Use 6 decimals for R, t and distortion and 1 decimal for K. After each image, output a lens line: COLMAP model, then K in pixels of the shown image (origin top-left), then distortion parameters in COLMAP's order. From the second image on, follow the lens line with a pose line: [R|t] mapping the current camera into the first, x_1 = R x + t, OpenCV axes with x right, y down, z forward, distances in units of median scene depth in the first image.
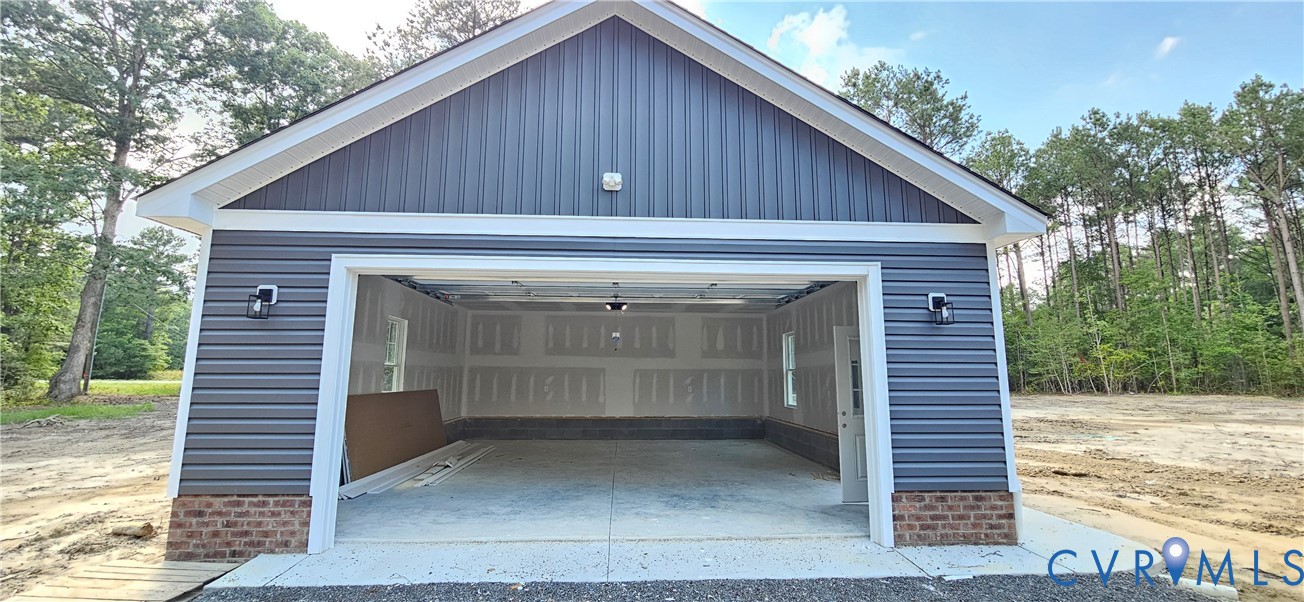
lens RADIAL K [[535.8, 0, 649.2], [0, 535.8, 296.6], [0, 0, 1]] dist [-0.001159, 0.000445]
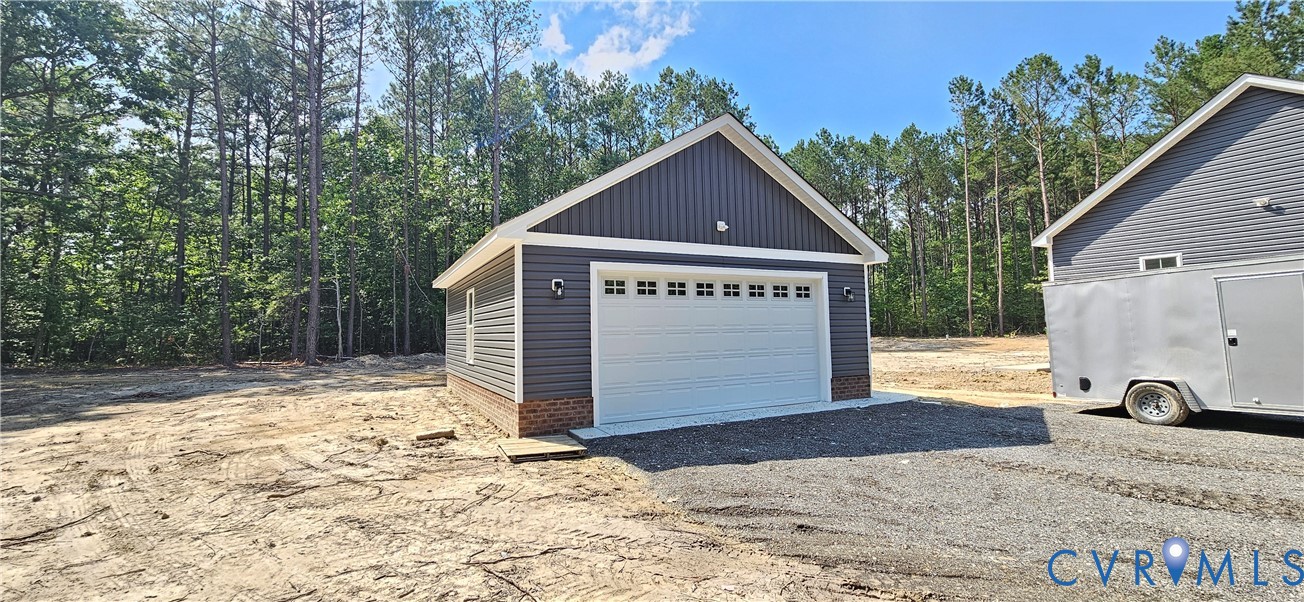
lens RADIAL K [[535.8, 0, 649.2], [0, 535.8, 296.6], [0, 0, 1]] dist [-0.001159, 0.000445]
pose [[0.910202, 0.004687, 0.414138, -1.085389], [-0.037390, 0.996783, 0.070895, -0.093738], [-0.412473, -0.080013, 0.907449, -0.633038]]
